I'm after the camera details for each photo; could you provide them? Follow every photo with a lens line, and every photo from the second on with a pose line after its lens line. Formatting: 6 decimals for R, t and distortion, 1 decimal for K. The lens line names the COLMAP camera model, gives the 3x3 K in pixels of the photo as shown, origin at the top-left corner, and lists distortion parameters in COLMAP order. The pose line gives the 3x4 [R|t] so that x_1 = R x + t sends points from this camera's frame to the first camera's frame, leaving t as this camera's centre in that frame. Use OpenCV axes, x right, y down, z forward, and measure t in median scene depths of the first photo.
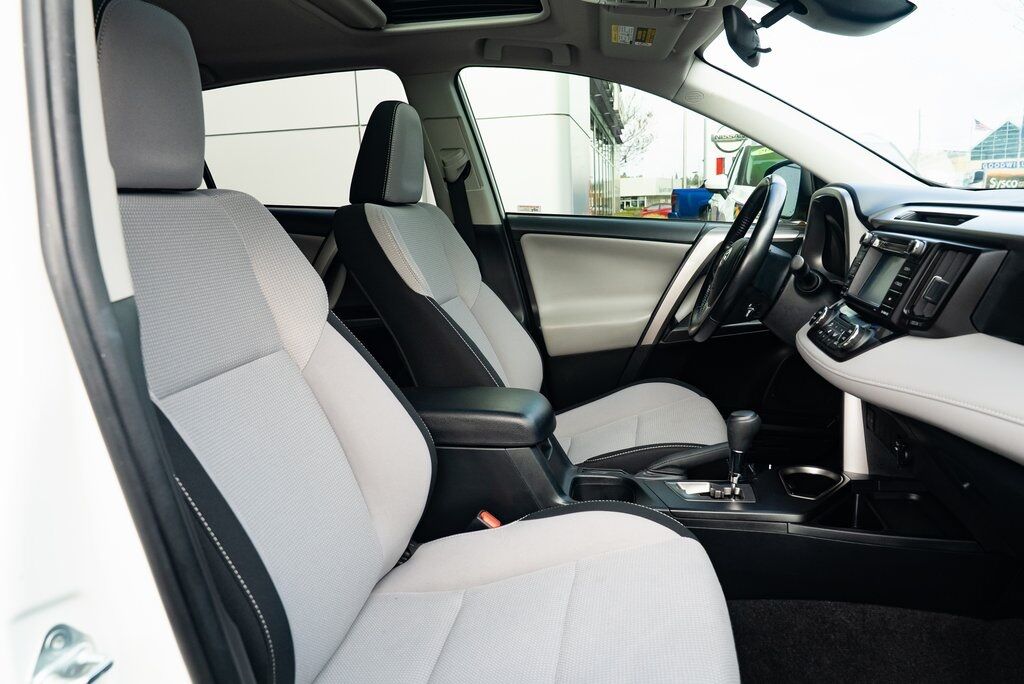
lens RADIAL K [[696.5, 0, 512.0], [0, 696.5, 342.0], [0, 0, 1]] dist [-0.037128, 0.023928]
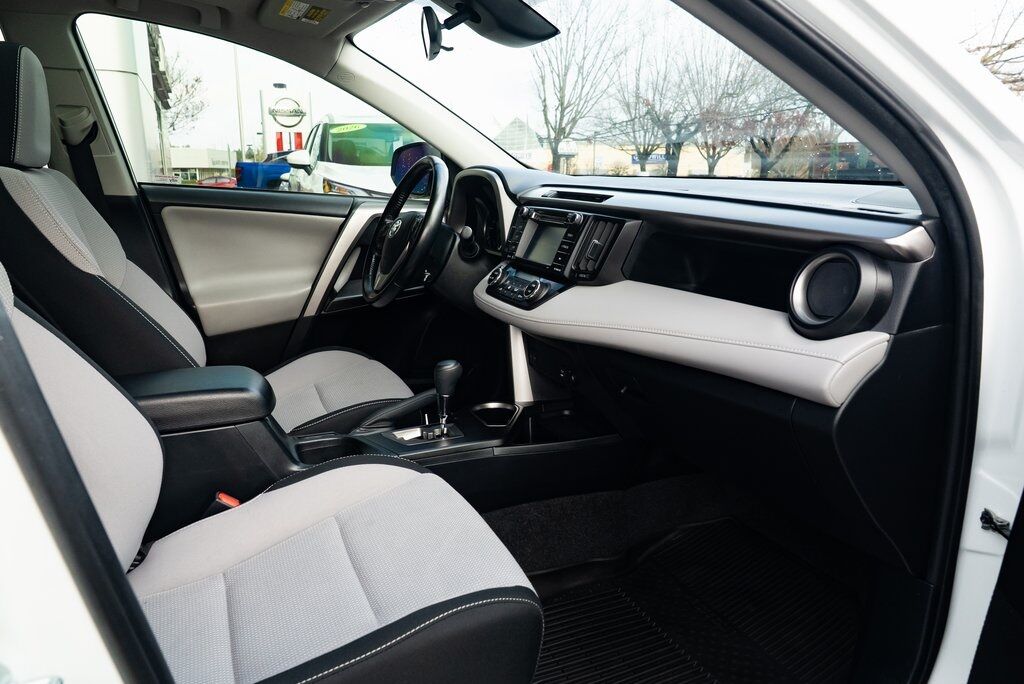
lens RADIAL K [[696.5, 0, 512.0], [0, 696.5, 342.0], [0, 0, 1]] dist [-0.037128, 0.023928]
pose [[0.821529, -0.094699, 0.562247, -0.195261], [0.075649, 0.995496, 0.057136, 0.008507], [-0.565126, -0.004406, 0.824993, -0.020313]]
